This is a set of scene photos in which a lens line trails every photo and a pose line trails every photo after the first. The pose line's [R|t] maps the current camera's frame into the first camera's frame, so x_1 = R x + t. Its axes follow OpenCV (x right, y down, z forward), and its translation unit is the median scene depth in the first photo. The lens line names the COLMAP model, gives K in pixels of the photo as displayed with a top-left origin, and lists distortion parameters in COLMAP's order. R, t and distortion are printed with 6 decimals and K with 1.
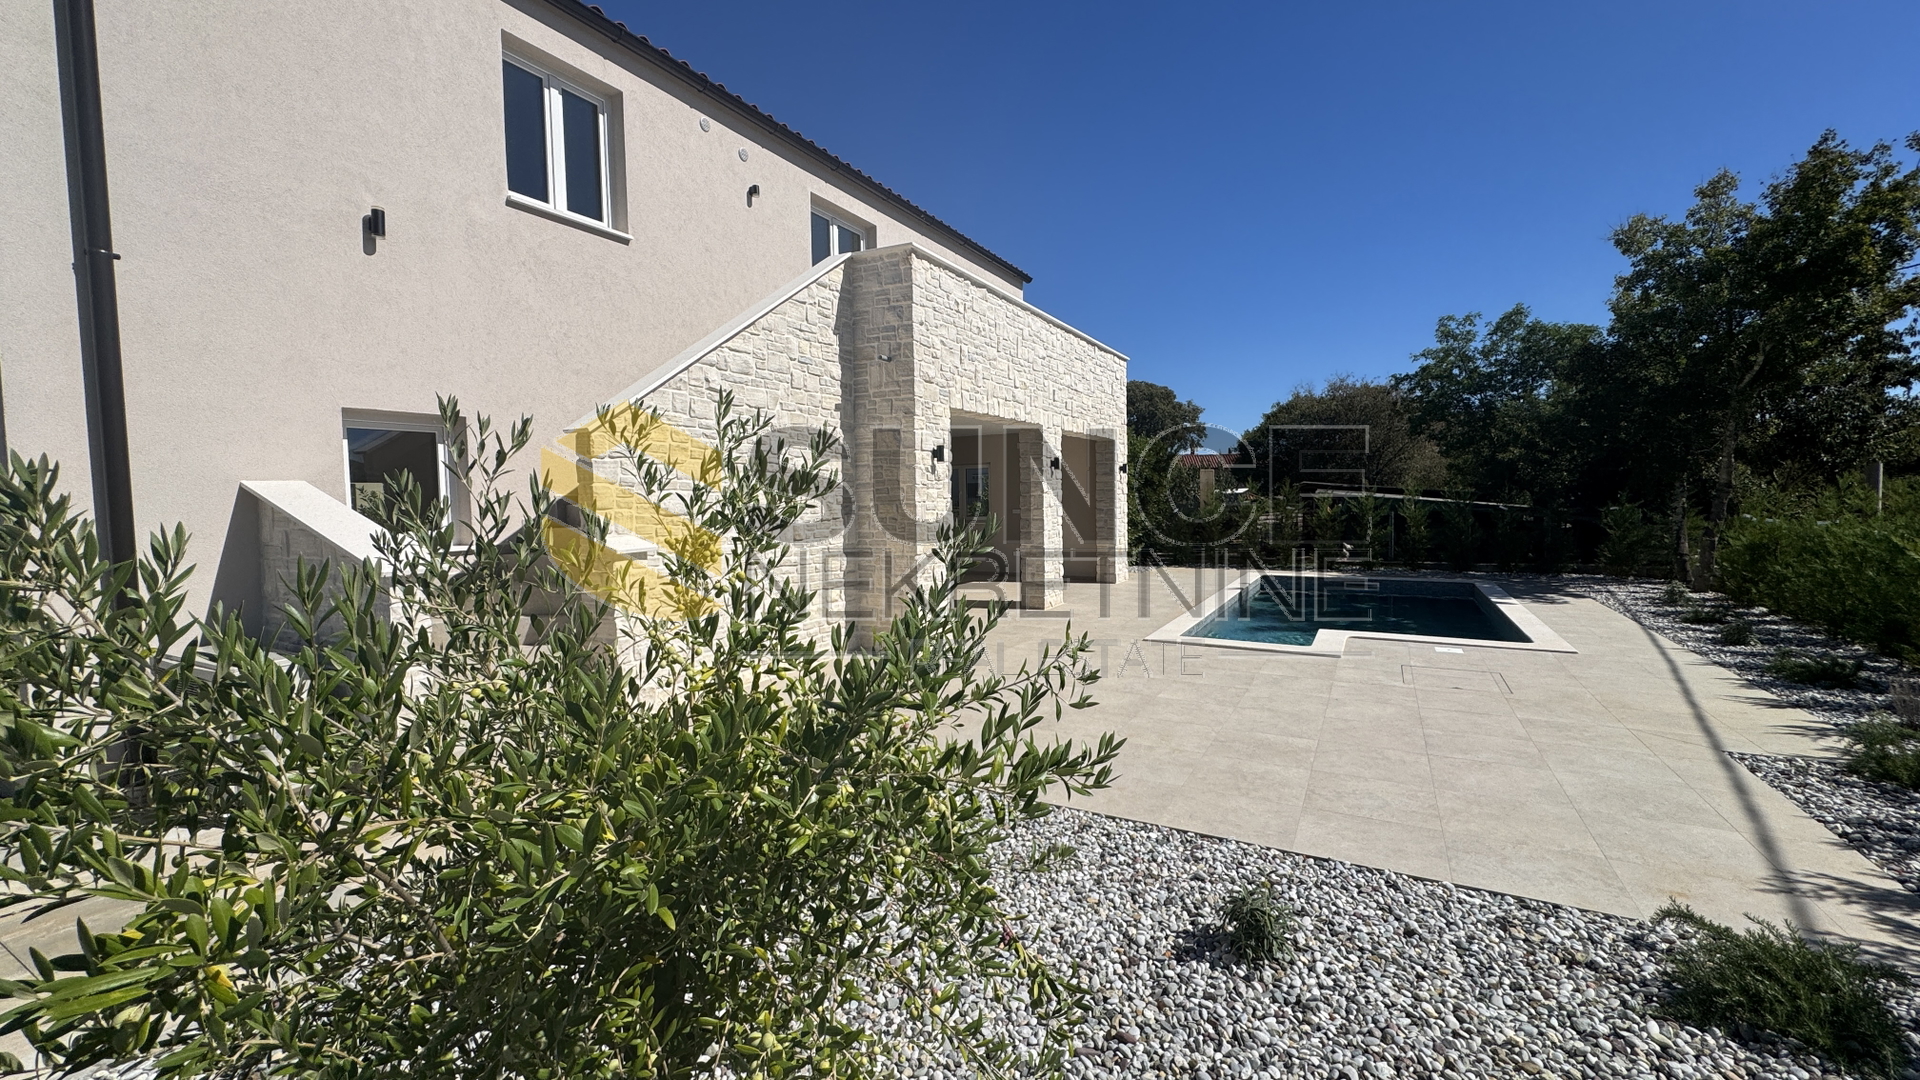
lens RADIAL K [[764.8, 0, 958.2], [0, 764.8, 532.1], [0, 0, 1]] dist [-0.001228, 0.000704]
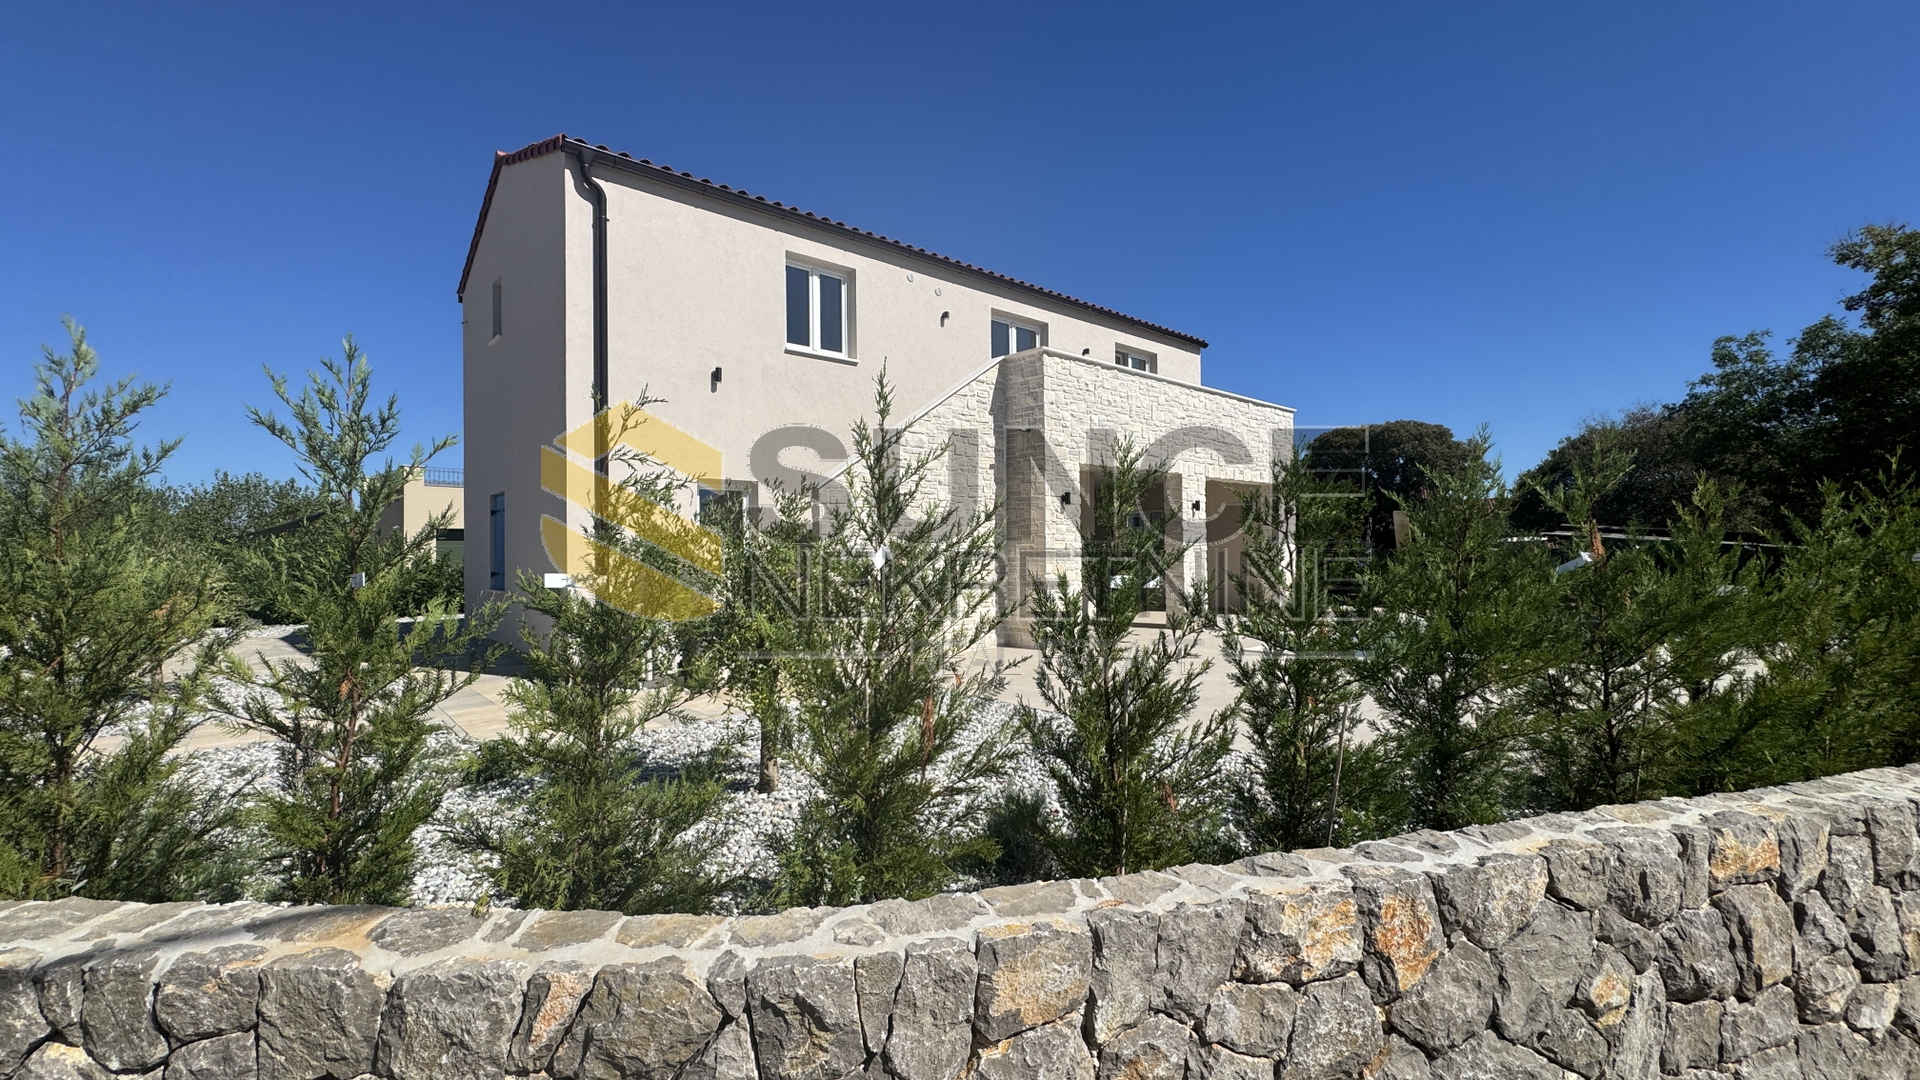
lens RADIAL K [[764.8, 0, 962.9], [0, 764.8, 534.4], [0, 0, 1]] dist [-0.001228, 0.000704]
pose [[0.942800, -0.003938, -0.333335, 0.256102], [-0.017403, 0.997985, -0.061015, 0.046074], [0.332904, 0.063326, 0.940832, -0.320175]]
